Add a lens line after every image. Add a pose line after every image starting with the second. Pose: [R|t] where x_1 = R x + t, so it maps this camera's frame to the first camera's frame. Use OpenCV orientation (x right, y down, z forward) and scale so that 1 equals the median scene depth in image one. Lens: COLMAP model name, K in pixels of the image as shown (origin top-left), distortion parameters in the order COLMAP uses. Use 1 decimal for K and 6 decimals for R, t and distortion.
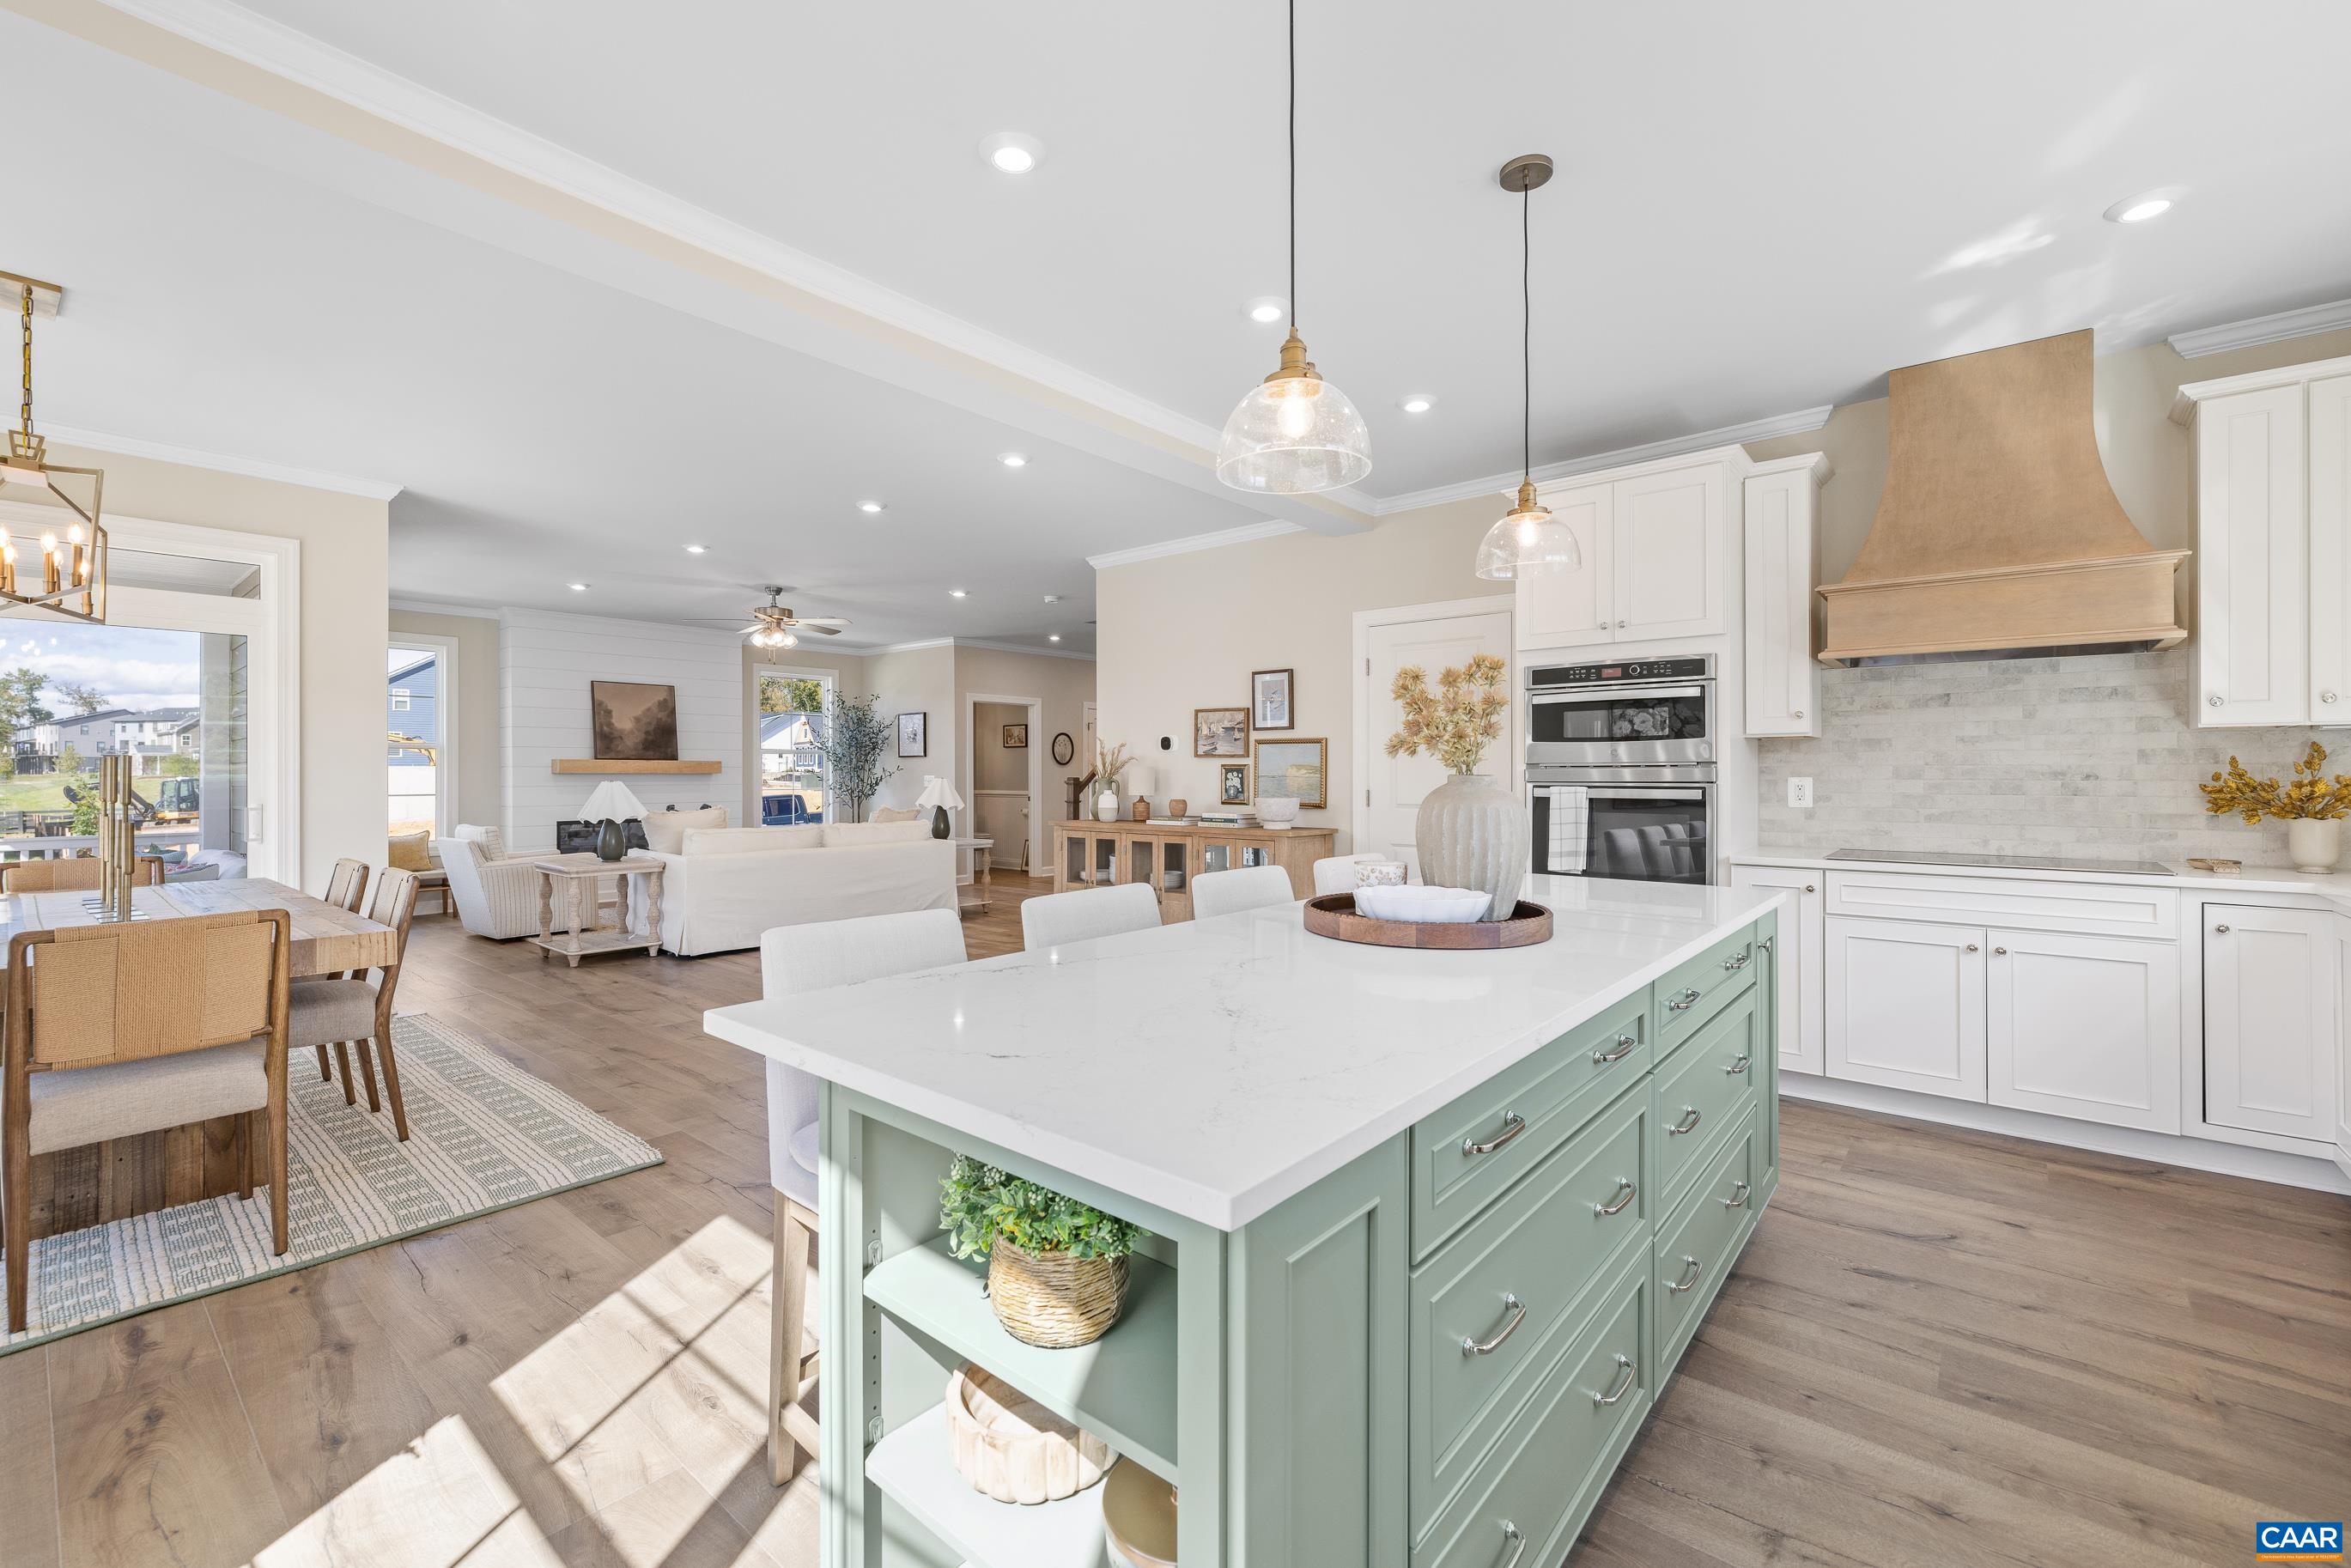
lens RADIAL K [[991.5, 0, 1170.0], [0, 991.5, 771.3], [0, 0, 1]] dist [0.003546, 0.000058]
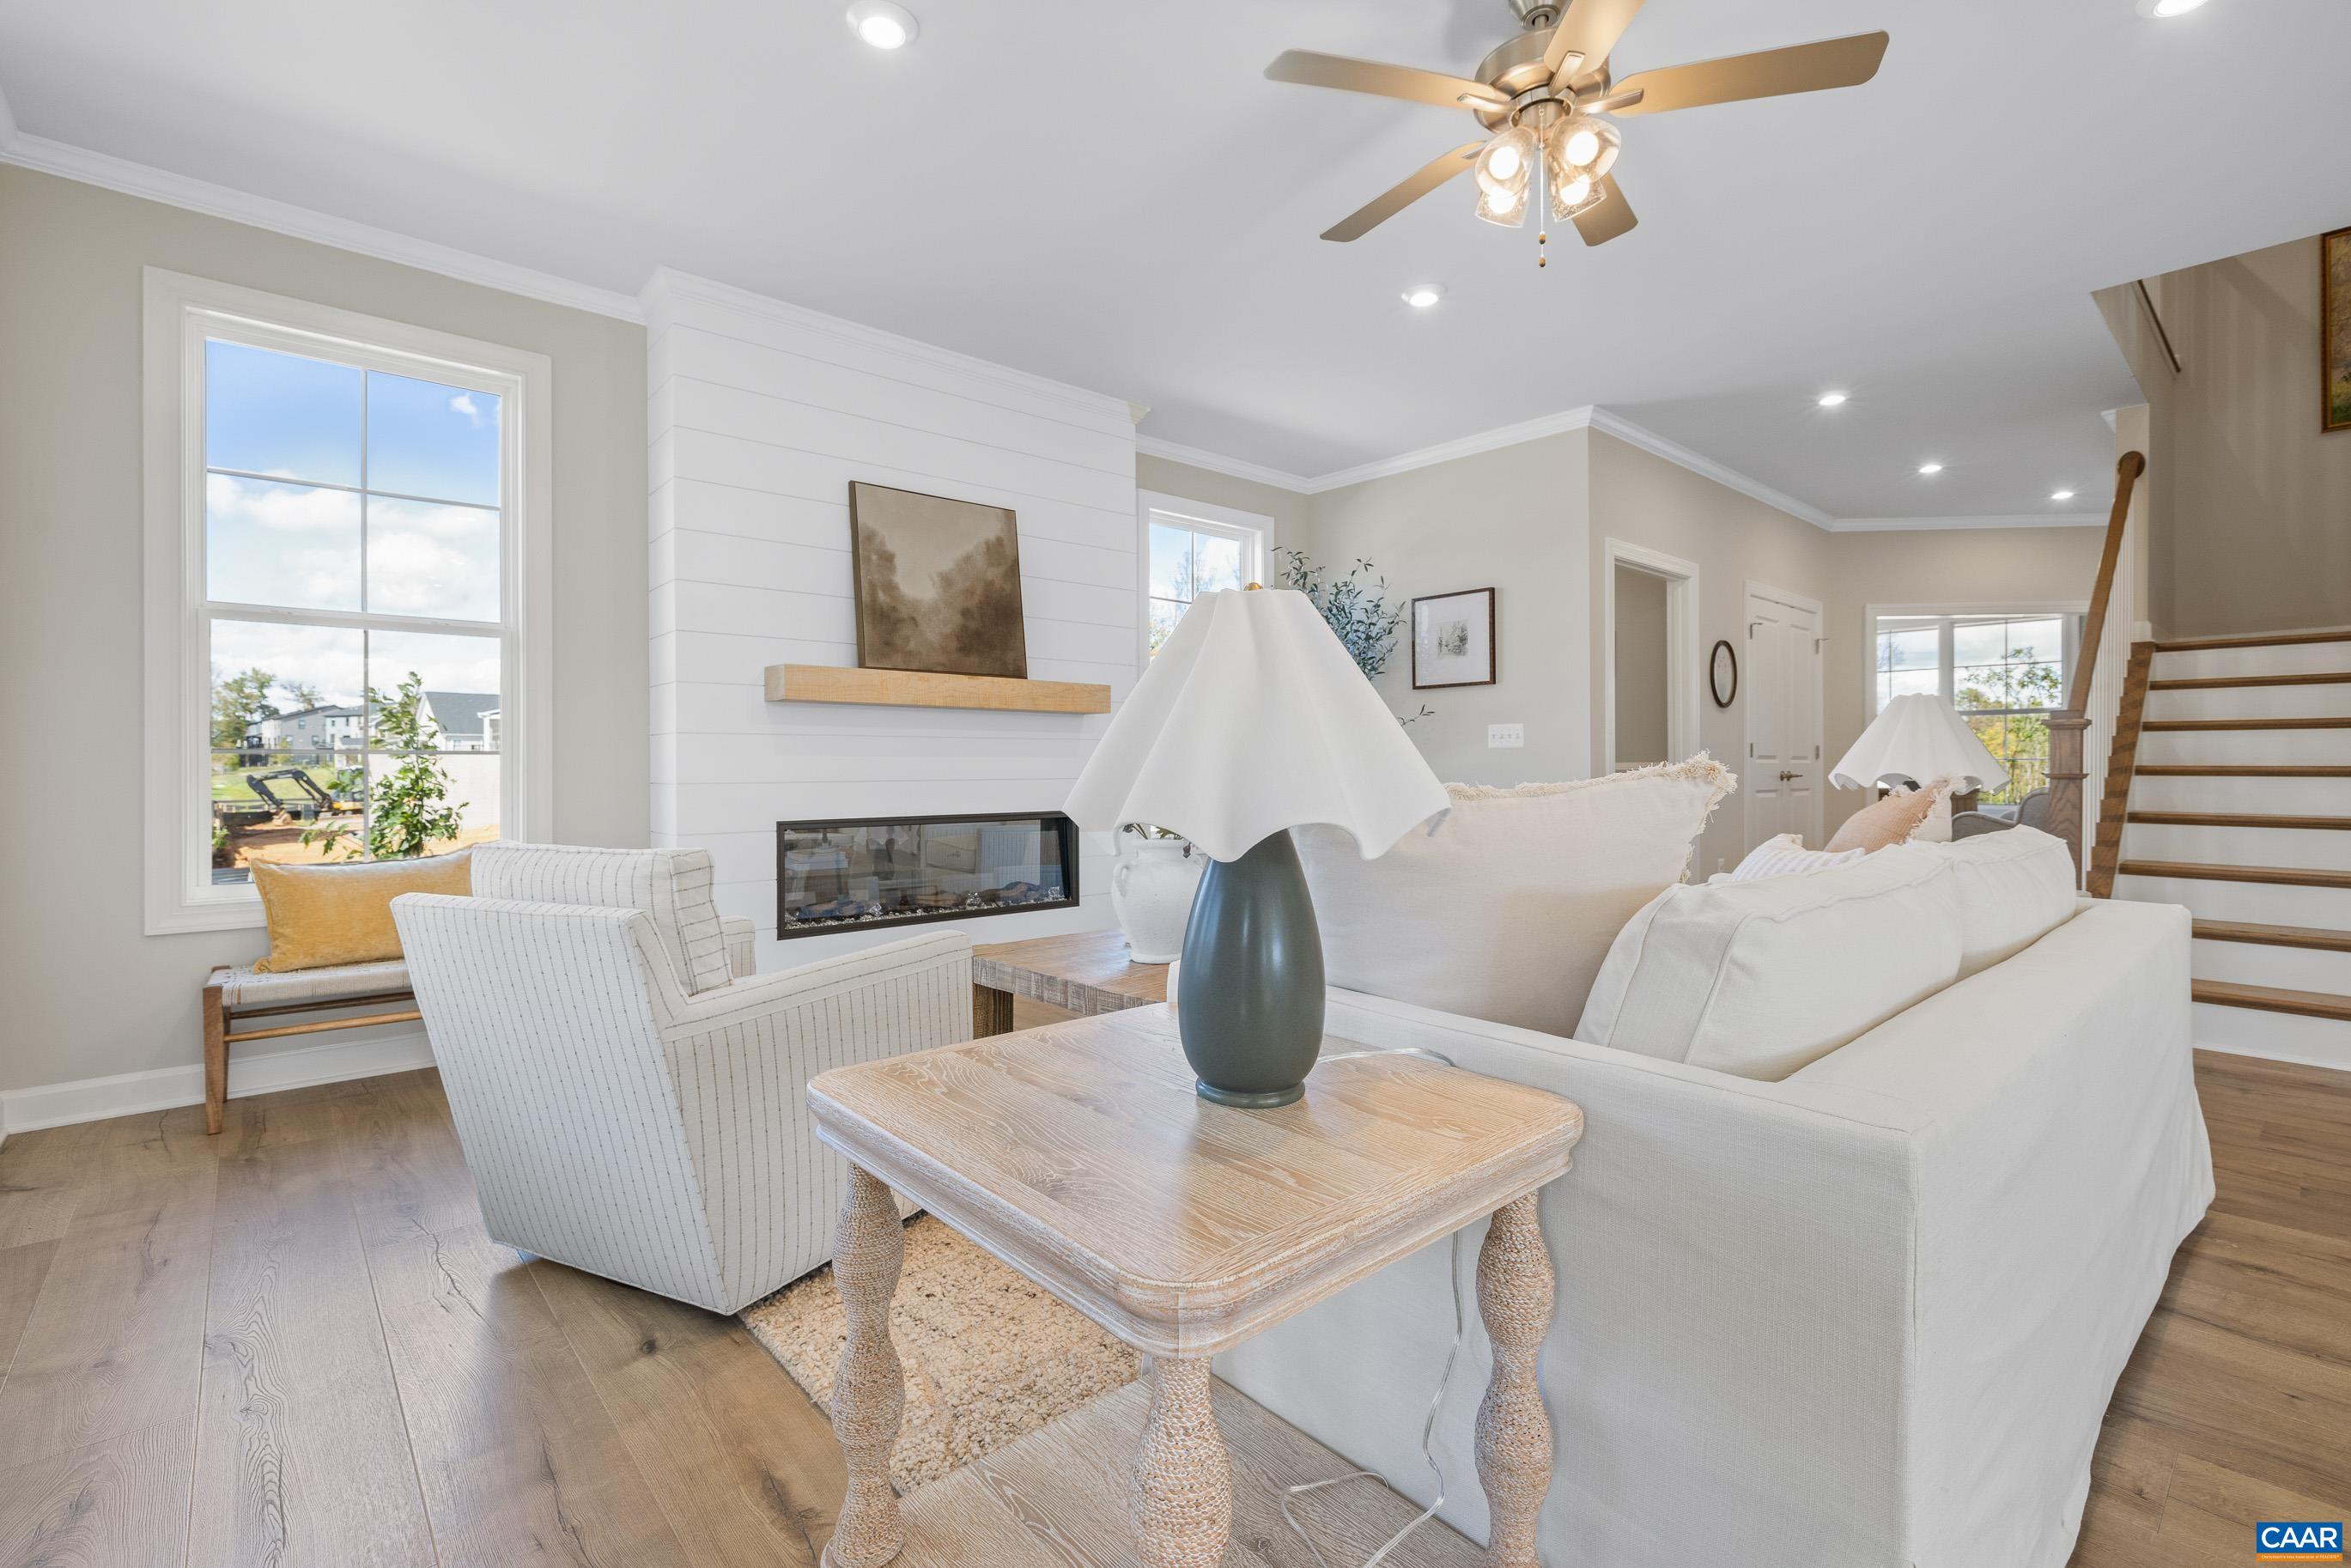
lens RADIAL K [[1077.0, 0, 1184.4], [0, 1077.0, 772.8], [0, 0, 1]] dist [-0.002164, 0.001519]
pose [[0.989802, 0.000070, -0.142450, -0.828428], [0.001298, 0.999954, 0.009504, 0.057235], [0.142444, -0.009592, 0.989756, 1.252609]]
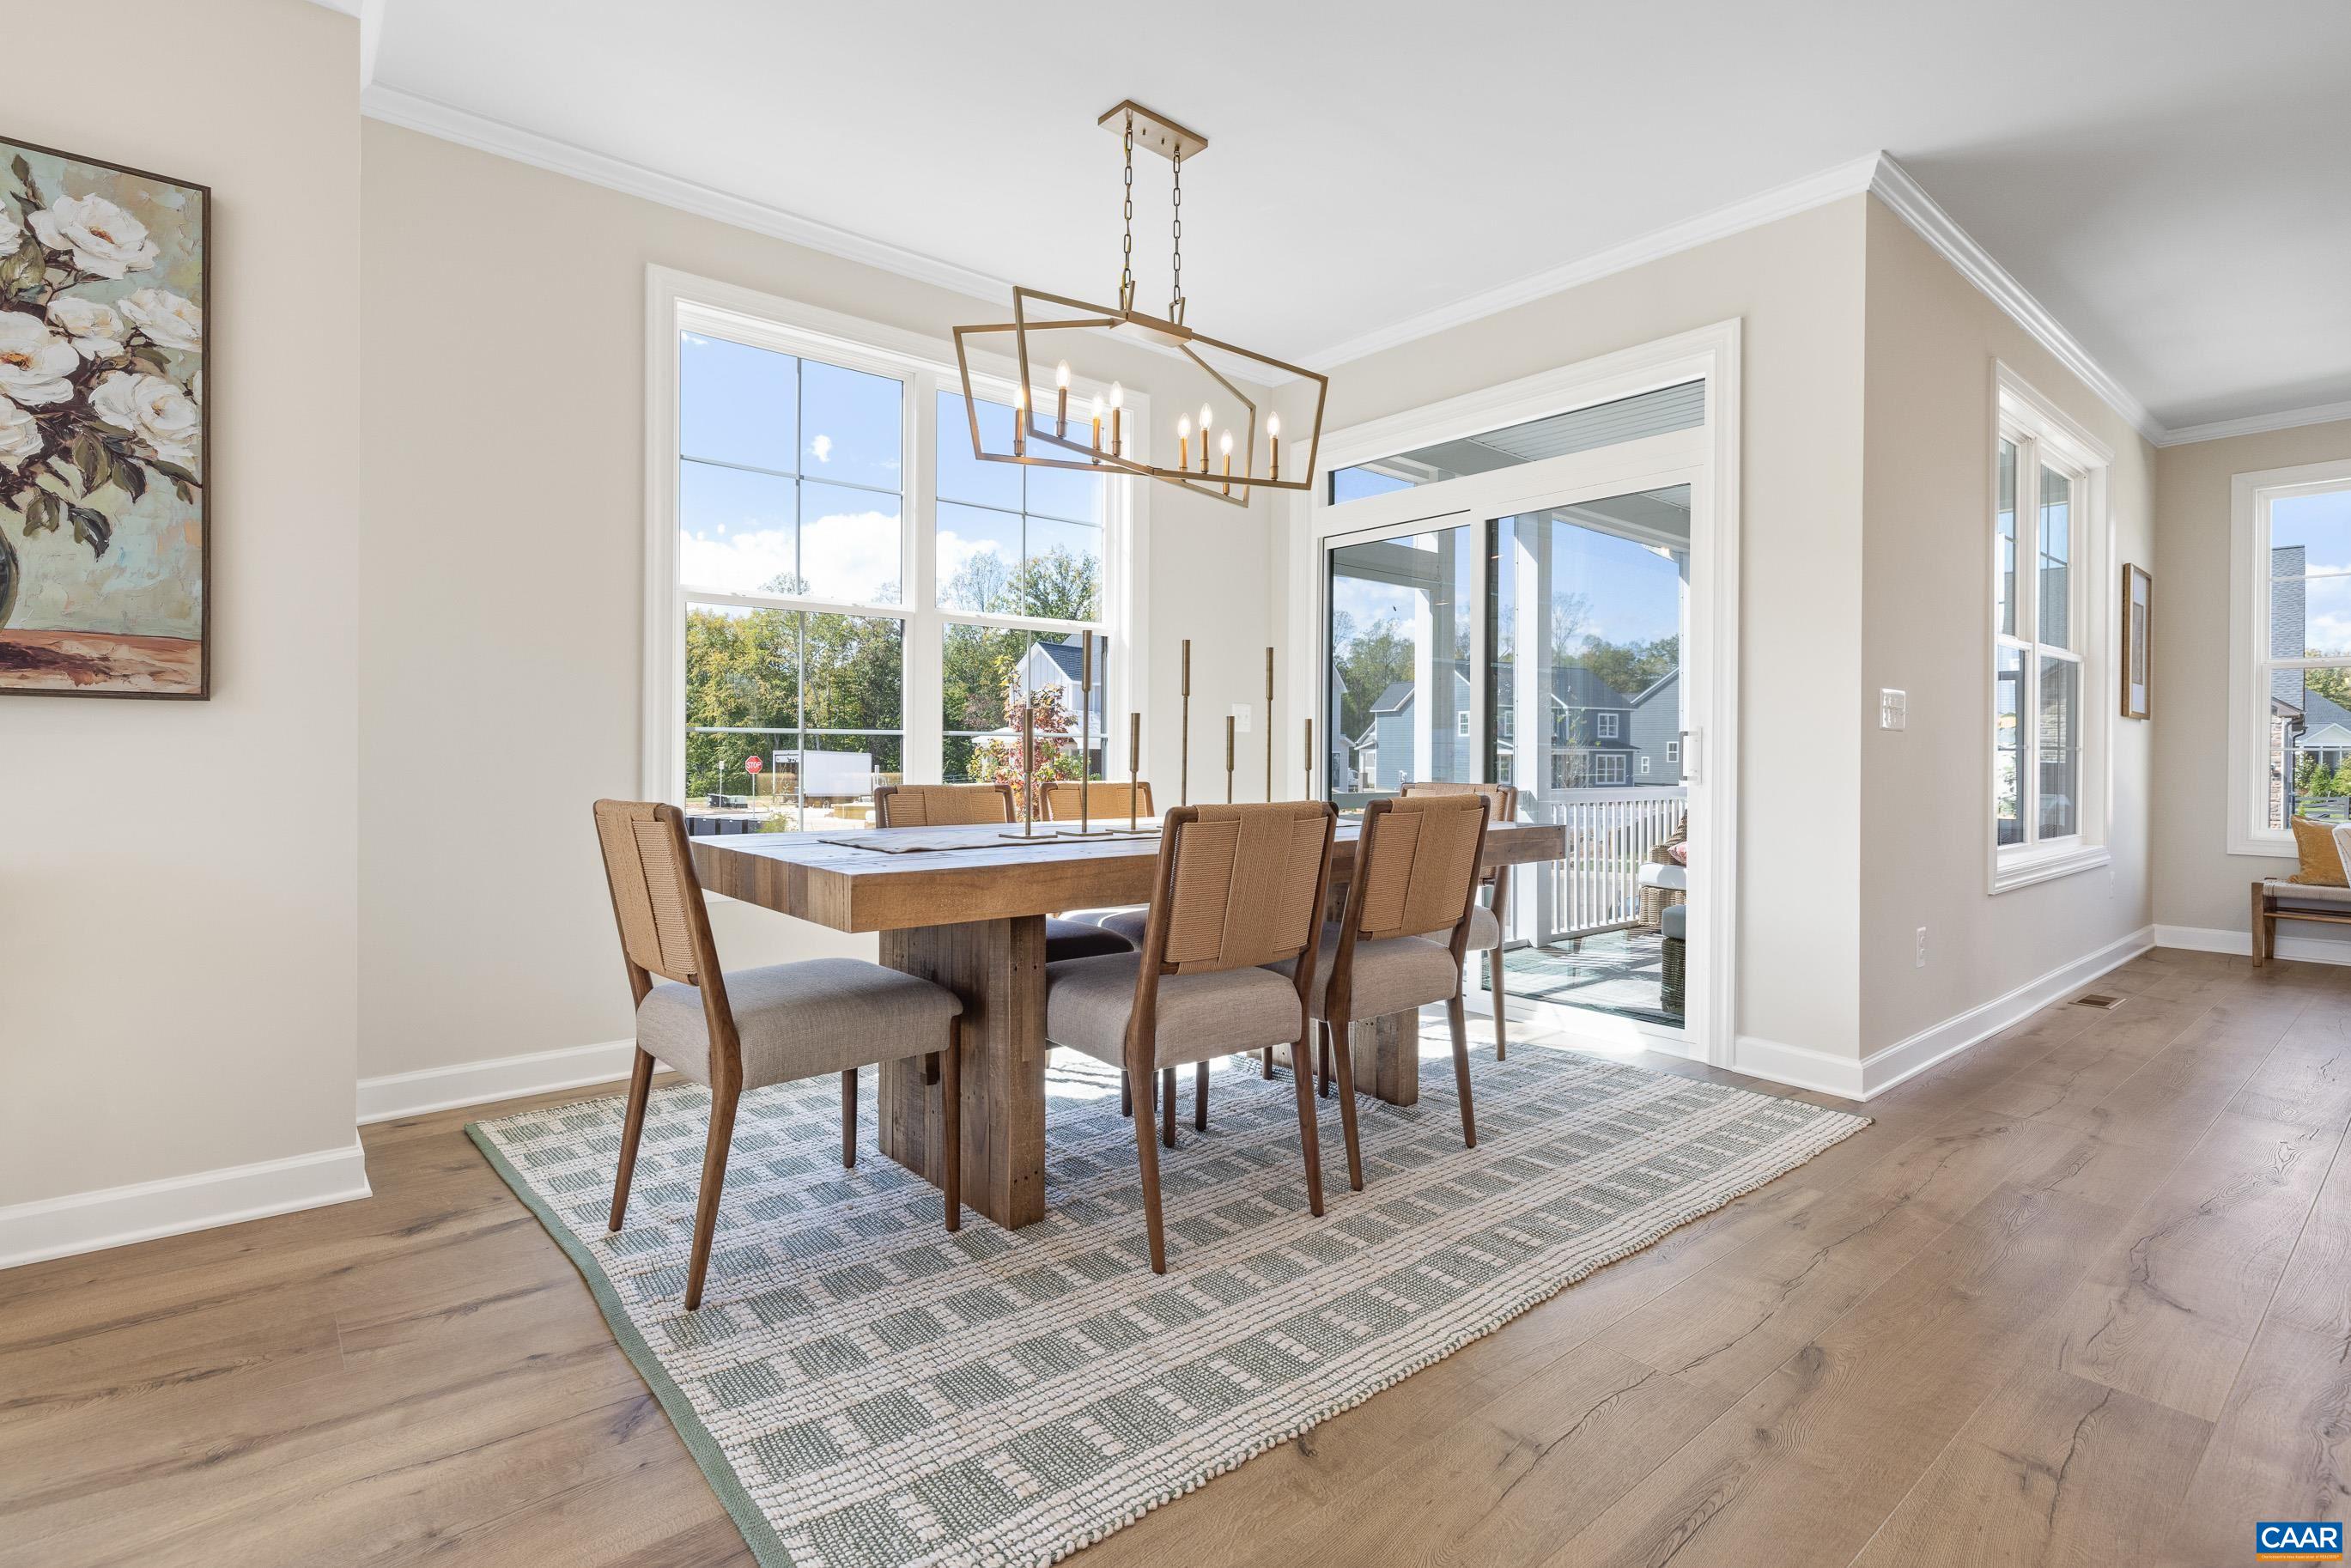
lens RADIAL K [[1107.4, 0, 1174.2], [0, 1107.4, 768.7], [0, 0, 1]] dist [-0.002977, -0.000548]
pose [[-0.174899, 0.009480, -0.984541, -0.117808], [-0.001772, 0.999949, 0.009943, 0.059967], [0.984585, 0.003484, -0.174874, 0.866900]]
